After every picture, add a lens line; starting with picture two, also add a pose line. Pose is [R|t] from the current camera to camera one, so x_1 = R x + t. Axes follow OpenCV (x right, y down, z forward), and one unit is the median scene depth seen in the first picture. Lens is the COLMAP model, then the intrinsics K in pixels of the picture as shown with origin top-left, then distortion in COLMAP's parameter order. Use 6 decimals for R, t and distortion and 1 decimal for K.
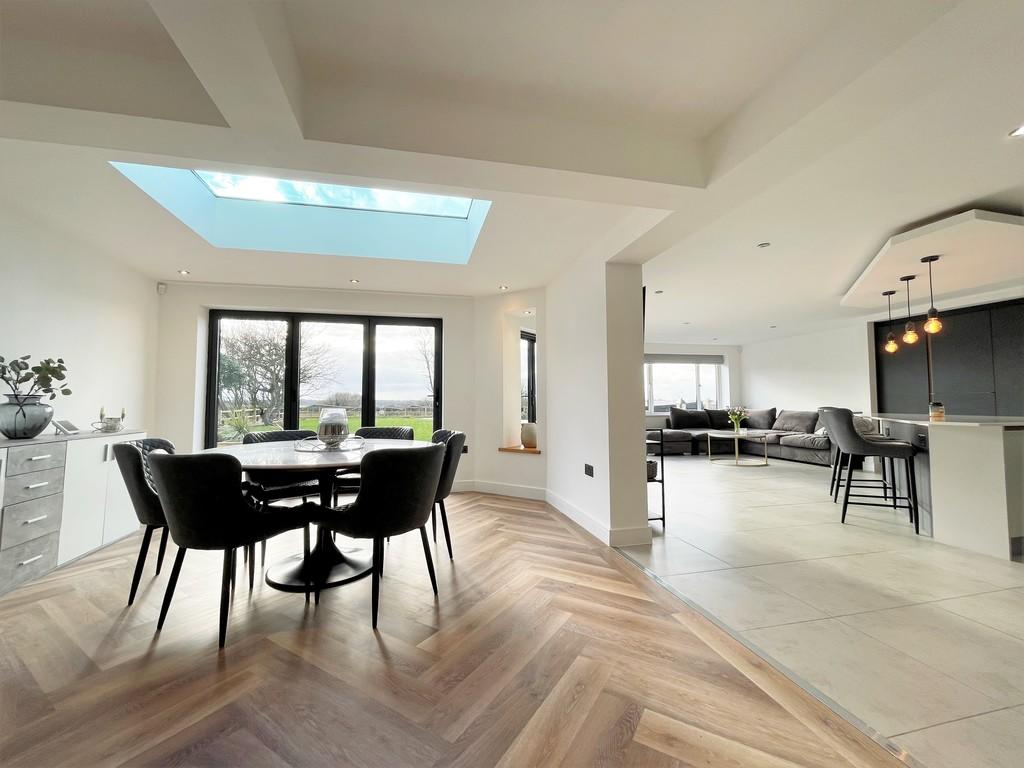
lens RADIAL K [[411.7, 0, 510.4], [0, 411.7, 381.8], [0, 0, 1]] dist [-0.005574, 0.001061]
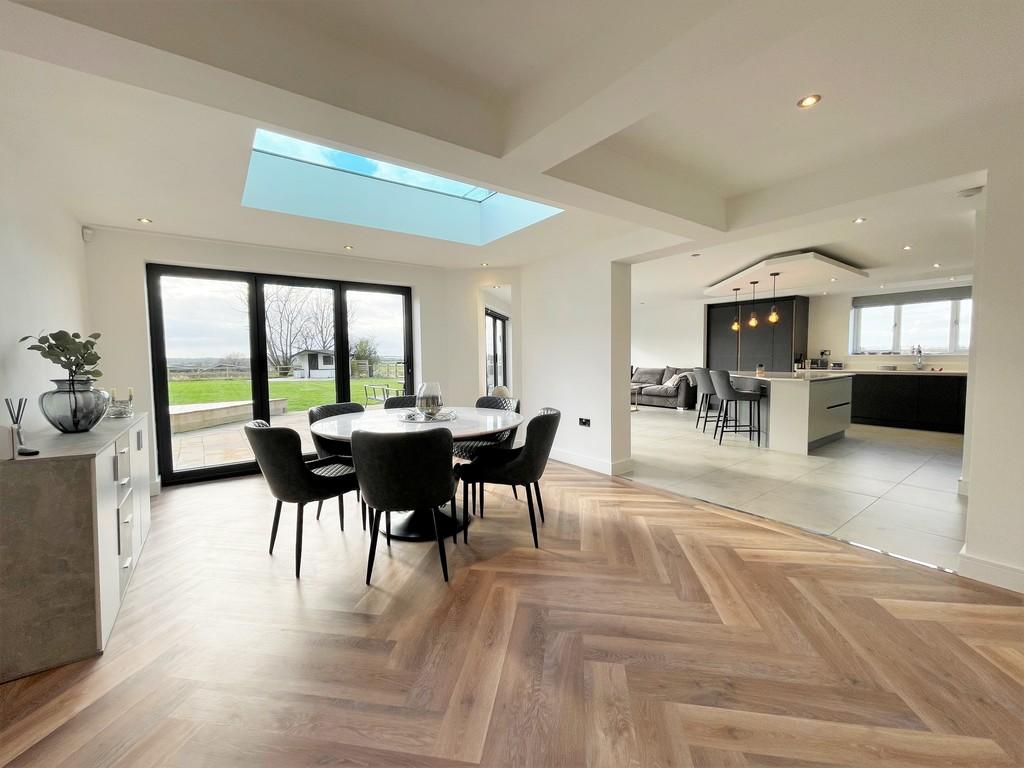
lens RADIAL K [[411.7, 0, 507.3], [0, 411.7, 381.3], [0, 0, 1]] dist [-0.005574, 0.001061]
pose [[0.921036, -0.031689, 0.388187, -0.360636], [-0.009577, 0.994541, 0.103910, -0.030618], [-0.389361, -0.099422, 0.915704, -0.053218]]
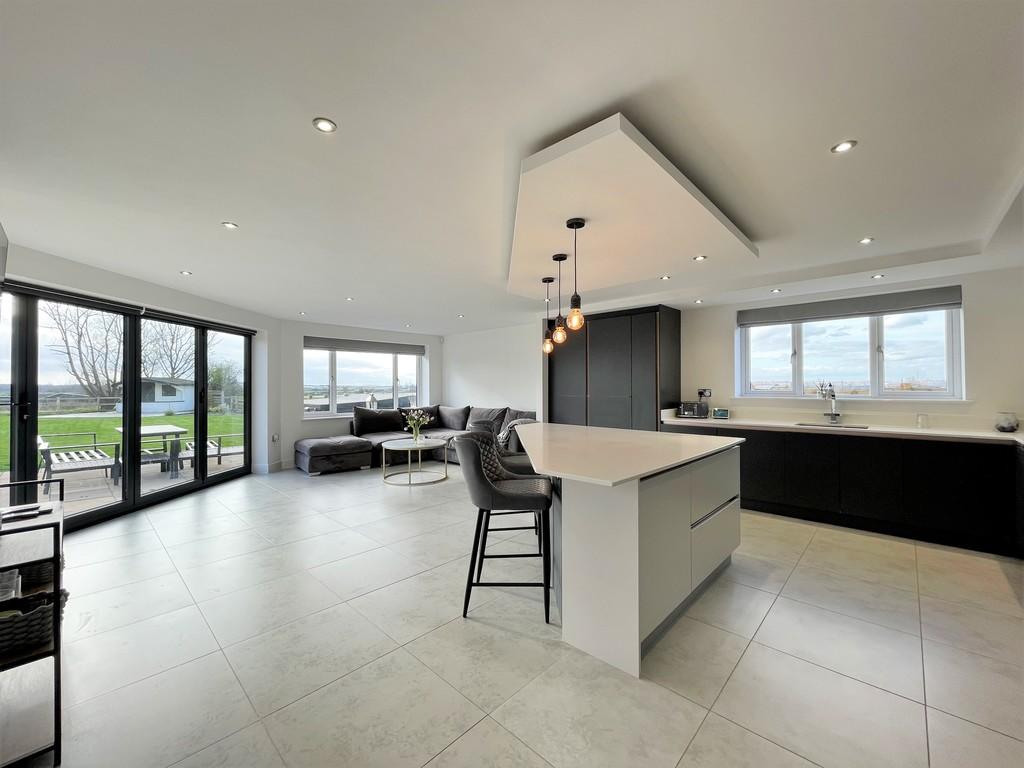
lens RADIAL K [[411.7, 0, 509.9], [0, 411.7, 380.6], [0, 0, 1]] dist [-0.005574, 0.001061]
pose [[0.836171, 0.010163, 0.548374, 0.364689], [-0.027487, 0.999348, 0.023392, -0.029604], [-0.547779, -0.034633, 0.835906, 0.309311]]
